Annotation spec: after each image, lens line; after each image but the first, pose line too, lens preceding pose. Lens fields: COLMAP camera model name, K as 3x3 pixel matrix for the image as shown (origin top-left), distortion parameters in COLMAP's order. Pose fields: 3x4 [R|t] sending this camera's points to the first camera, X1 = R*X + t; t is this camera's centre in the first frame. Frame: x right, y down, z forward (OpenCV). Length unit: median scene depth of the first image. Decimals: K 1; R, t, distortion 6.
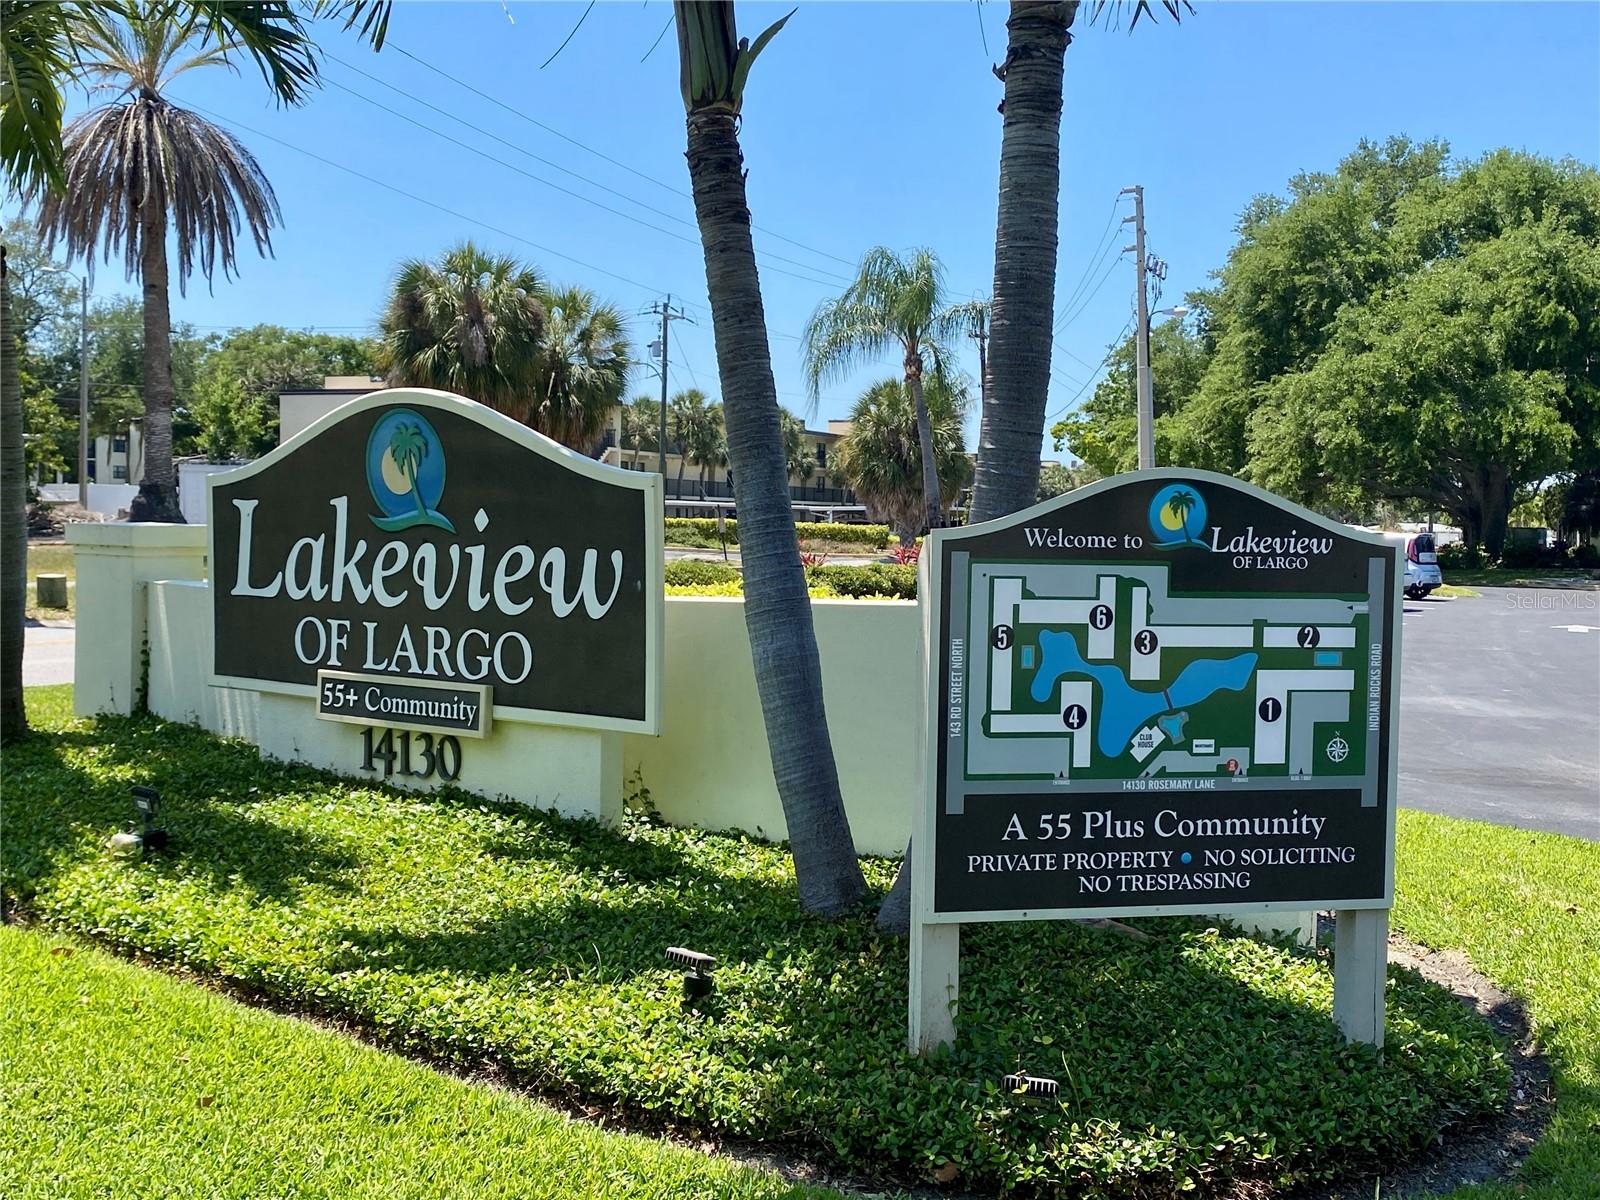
lens RADIAL K [[1698.0, 0, 800.0], [0, 1698.0, 600.0], [0, 0, 1]] dist [0.037573, 0.003094]
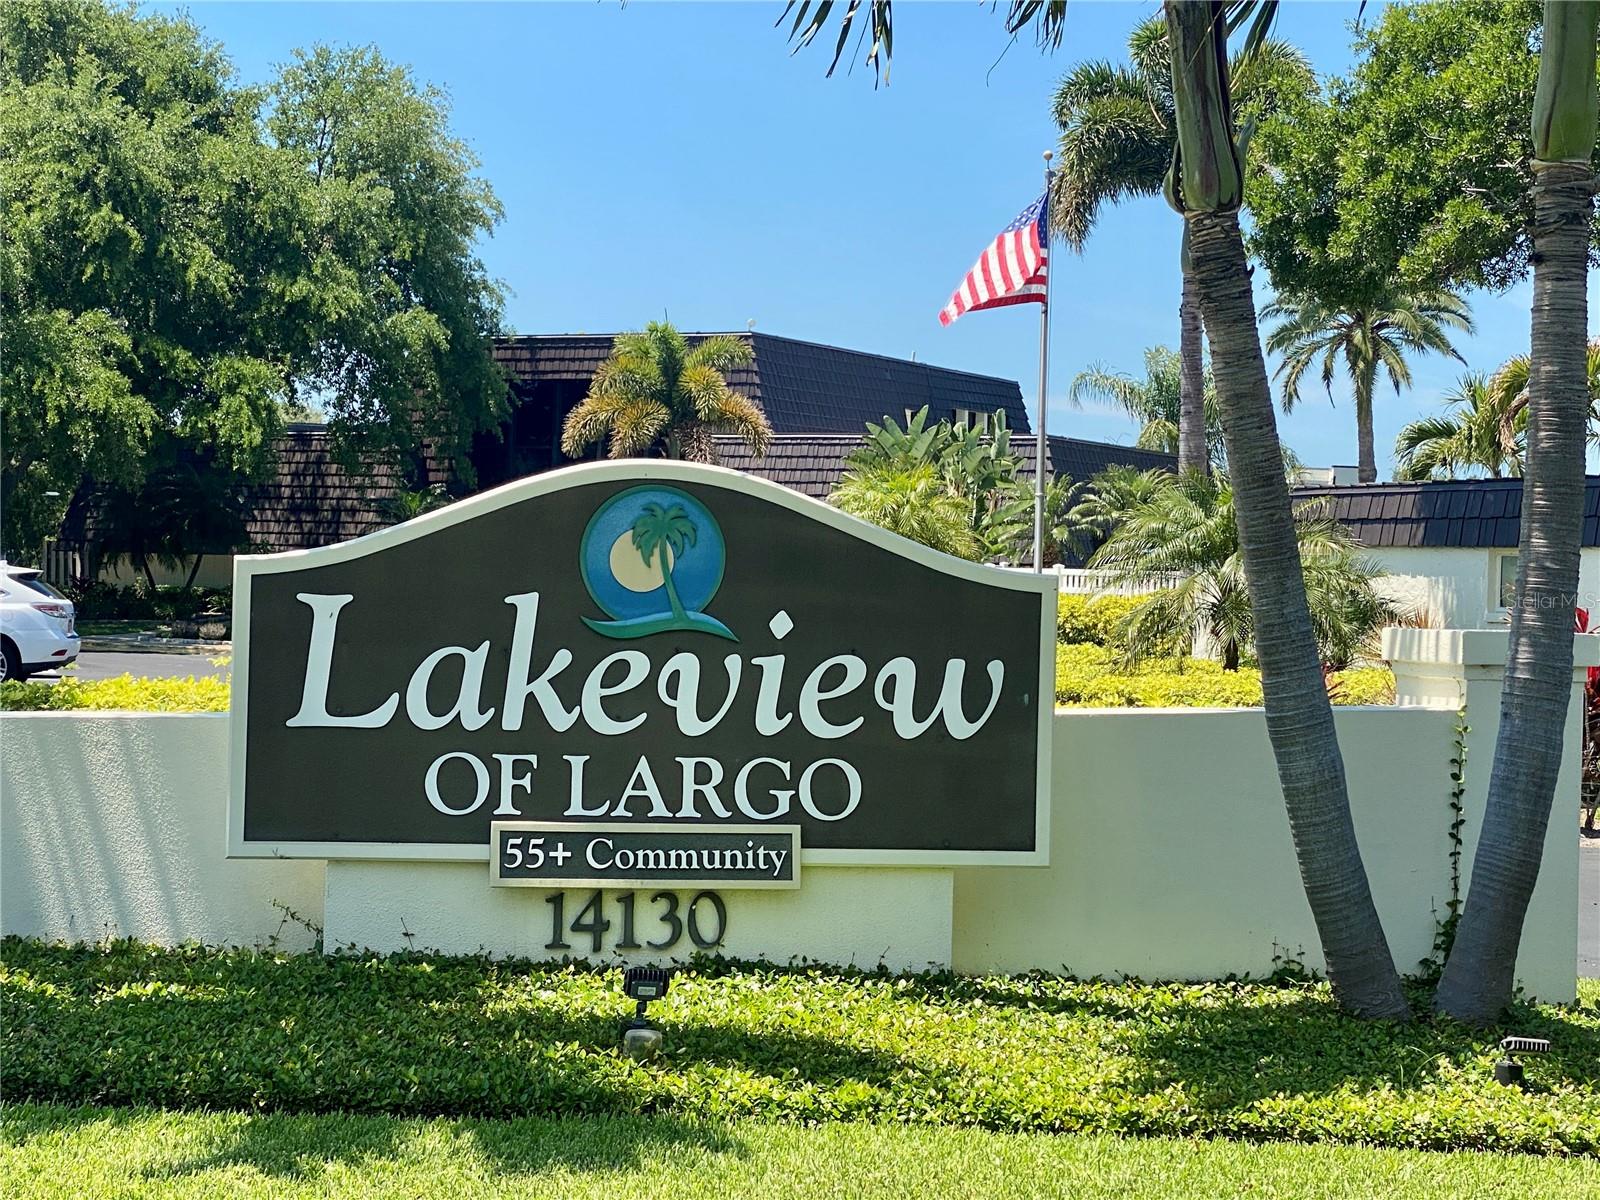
lens RADIAL K [[2967.1, 0, 800.0], [0, 2967.1, 600.0], [0, 0, 1]] dist [0.040021, 0.277371]
pose [[0.752245, -0.005626, 0.658859, -1.075178], [0.021273, 0.999650, -0.015751, -0.034426], [-0.658540, 0.025865, 0.752101, -0.084806]]
